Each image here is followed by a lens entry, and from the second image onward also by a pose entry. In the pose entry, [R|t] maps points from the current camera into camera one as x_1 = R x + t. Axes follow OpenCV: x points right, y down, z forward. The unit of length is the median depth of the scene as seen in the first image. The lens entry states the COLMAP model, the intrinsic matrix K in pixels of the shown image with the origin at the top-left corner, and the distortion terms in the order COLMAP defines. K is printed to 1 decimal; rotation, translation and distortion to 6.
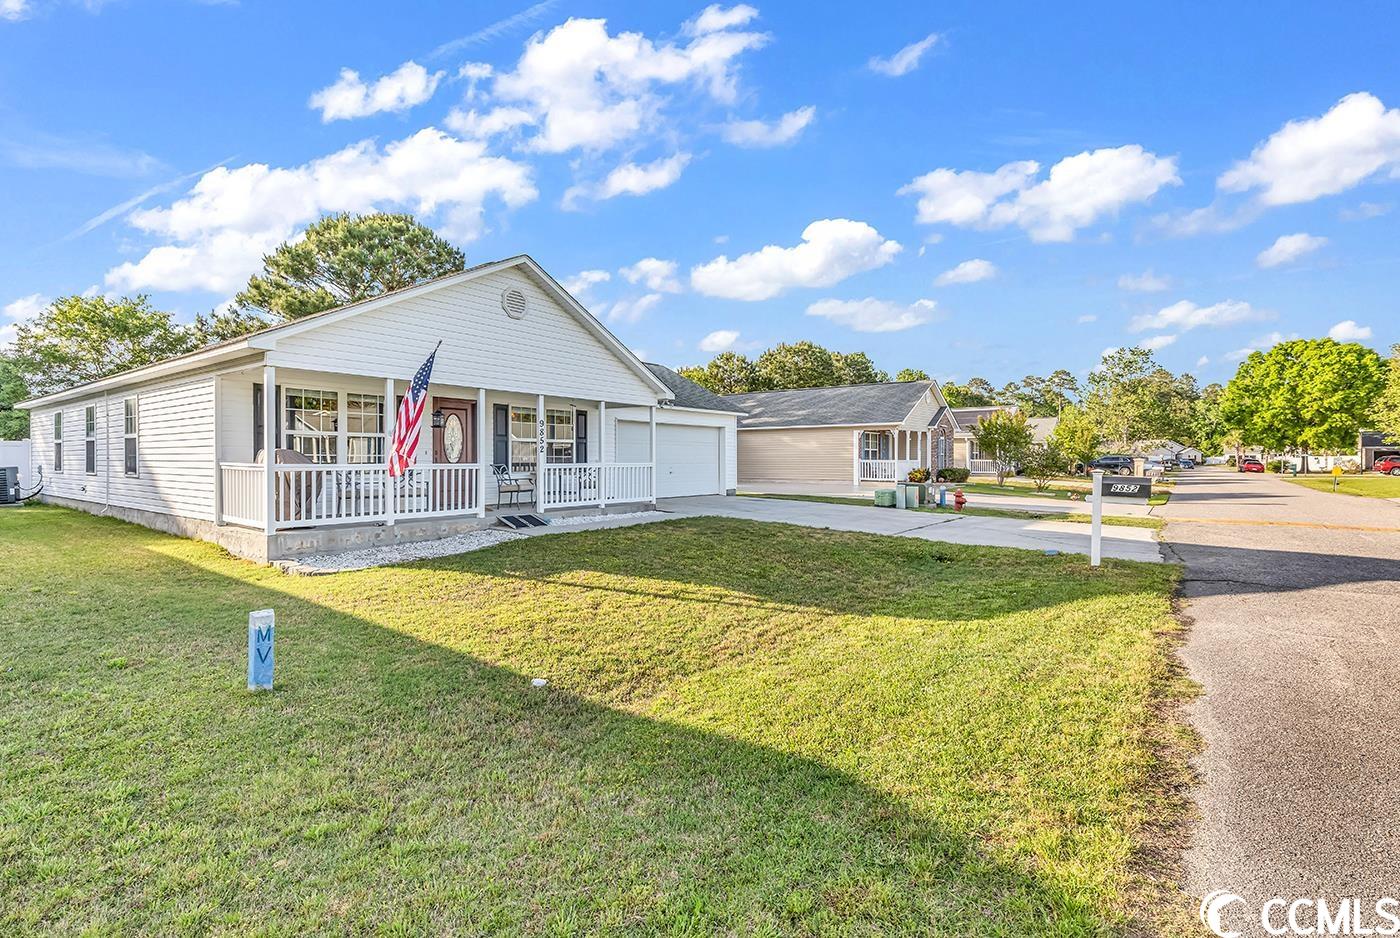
lens RADIAL K [[635.9, 0, 698.4], [0, 635.9, 464.0], [0, 0, 1]] dist [0.006719, -0.000420]
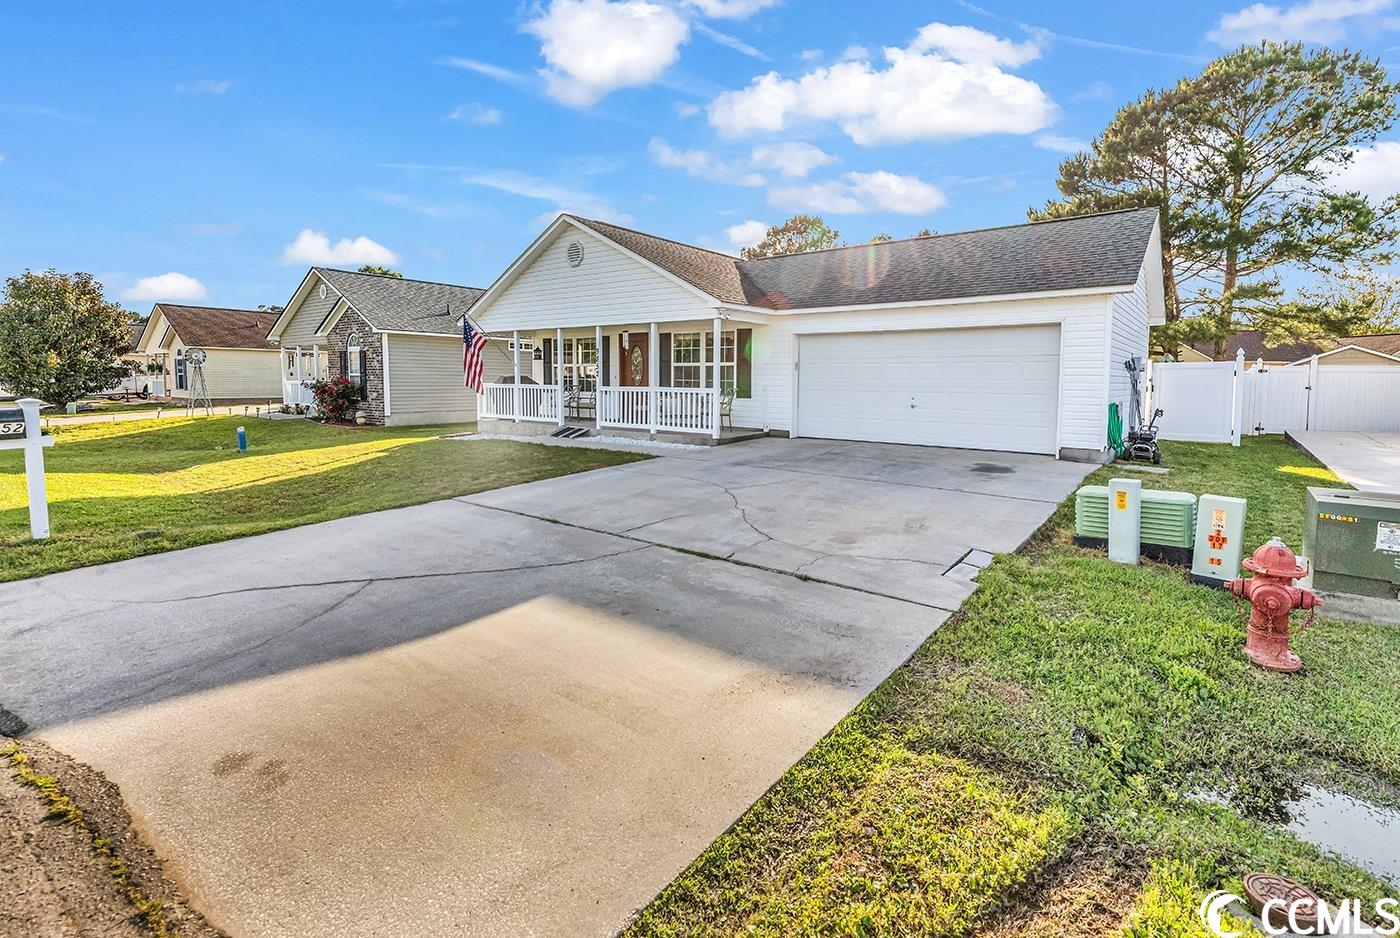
lens RADIAL K [[635.9, 0, 698.4], [0, 635.9, 464.0], [0, 0, 1]] dist [0.006719, -0.000420]
pose [[-0.026803, 0.122135, -0.992151, 0.800278], [-0.018442, 0.992279, 0.122649, -0.005142], [0.999471, 0.021585, -0.024343, 1.067467]]
